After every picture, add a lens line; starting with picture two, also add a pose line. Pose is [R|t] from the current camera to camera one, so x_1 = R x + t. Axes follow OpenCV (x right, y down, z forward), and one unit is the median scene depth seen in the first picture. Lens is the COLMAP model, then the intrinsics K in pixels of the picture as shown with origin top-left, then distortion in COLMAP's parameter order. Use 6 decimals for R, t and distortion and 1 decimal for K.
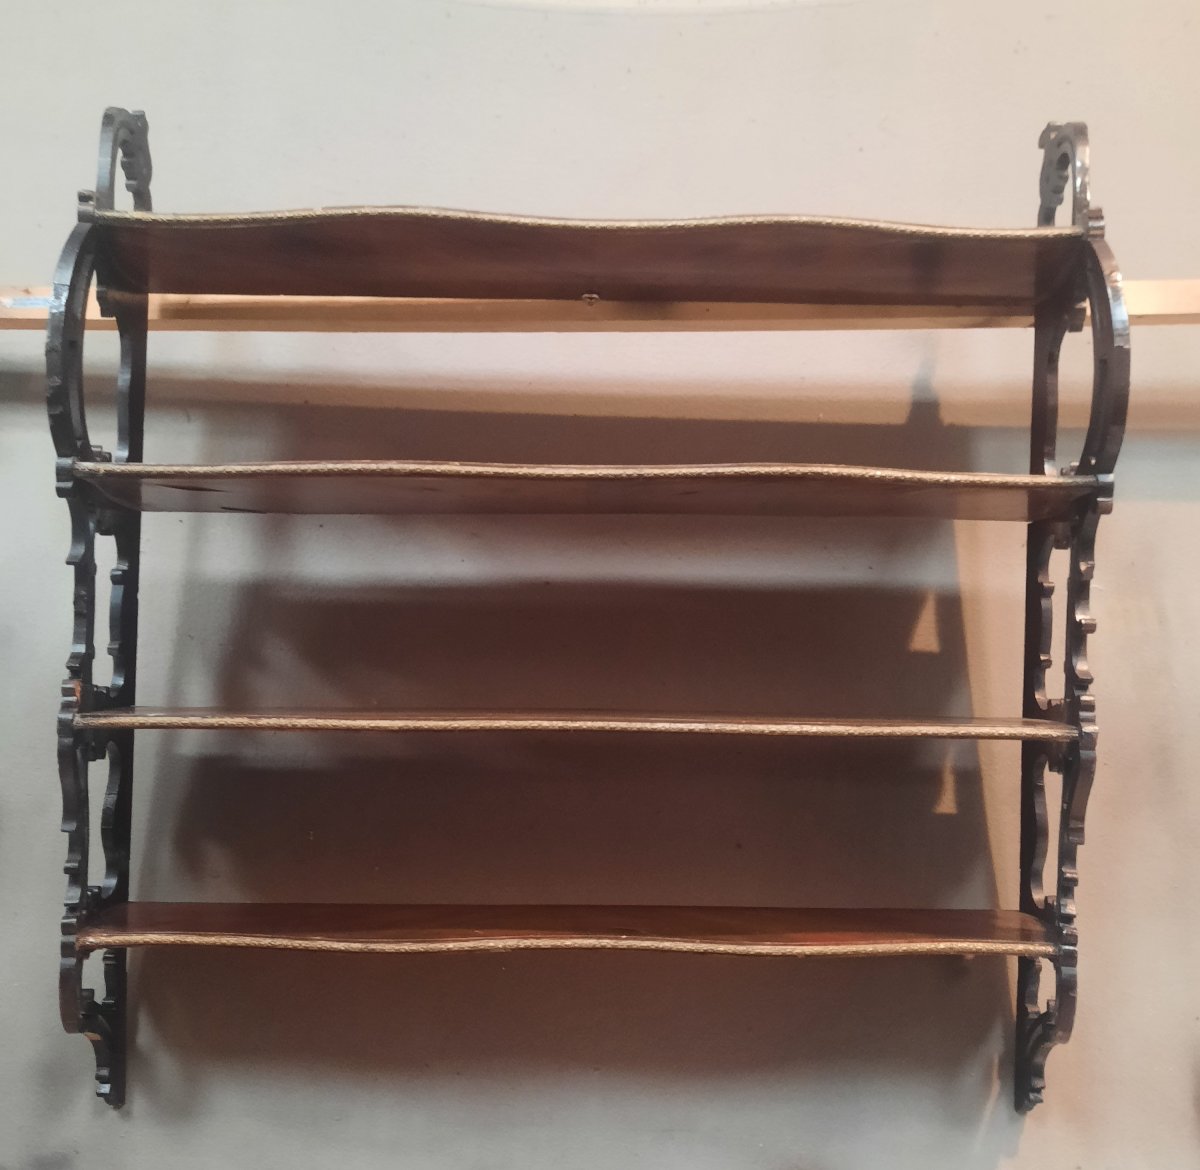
lens RADIAL K [[1092.0, 0, 591.8], [0, 1092.0, 590.0], [0, 0, 1]] dist [0.015890, 0.002580]
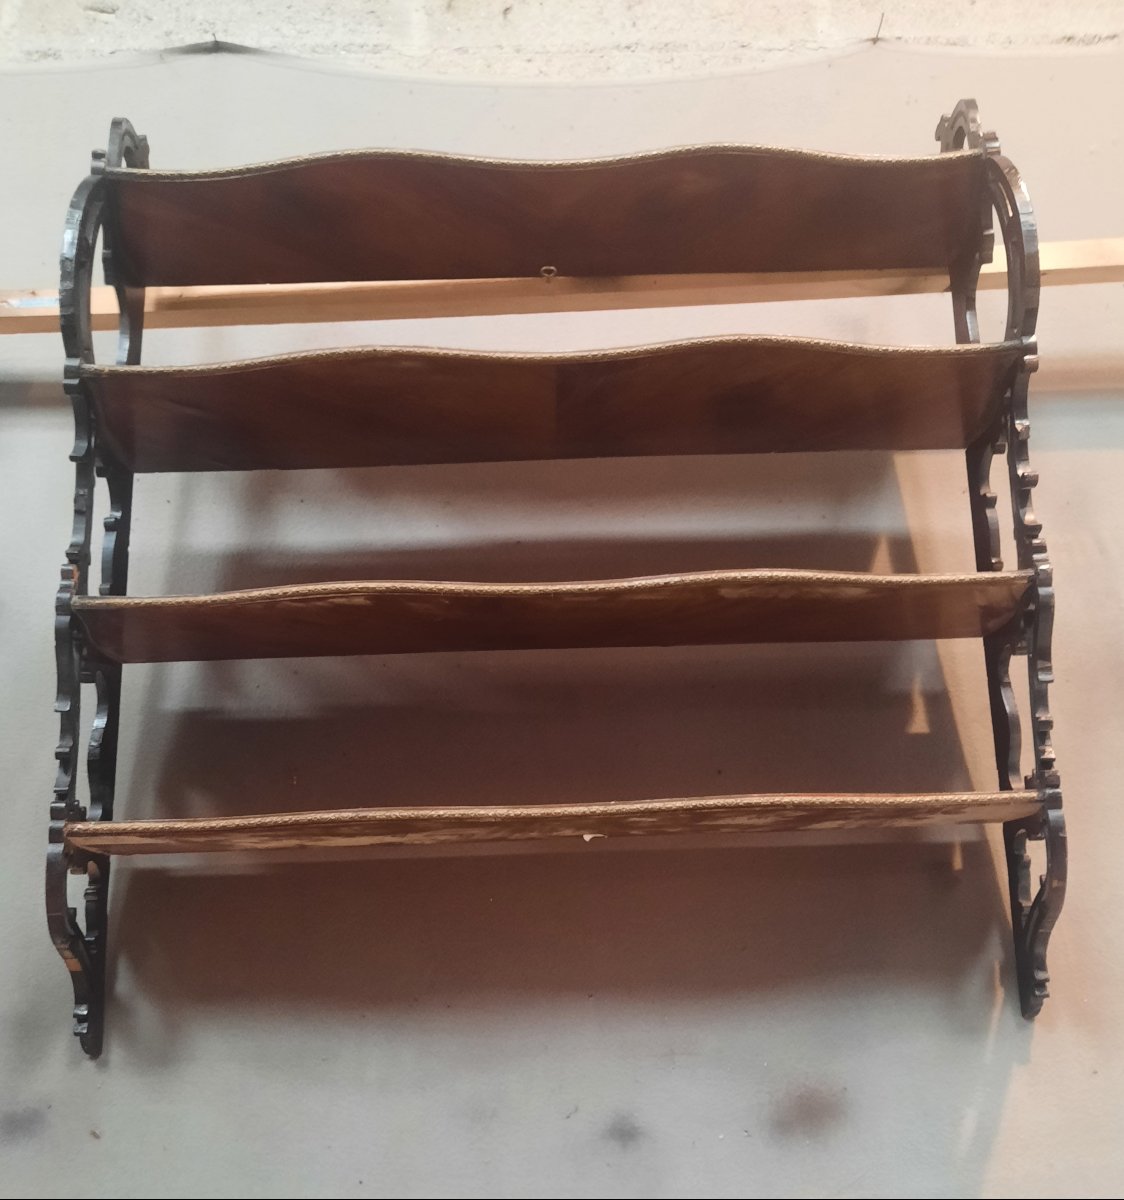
lens RADIAL K [[1072.3, 0, 562.0], [0, 1072.3, 600.0], [0, 0, 1]] dist [0.008716, 0.006939]
pose [[0.998844, -0.044151, 0.019012, -0.023992], [0.046940, 0.981109, -0.187675, 0.274141], [-0.010367, 0.188350, 0.982047, -0.001376]]
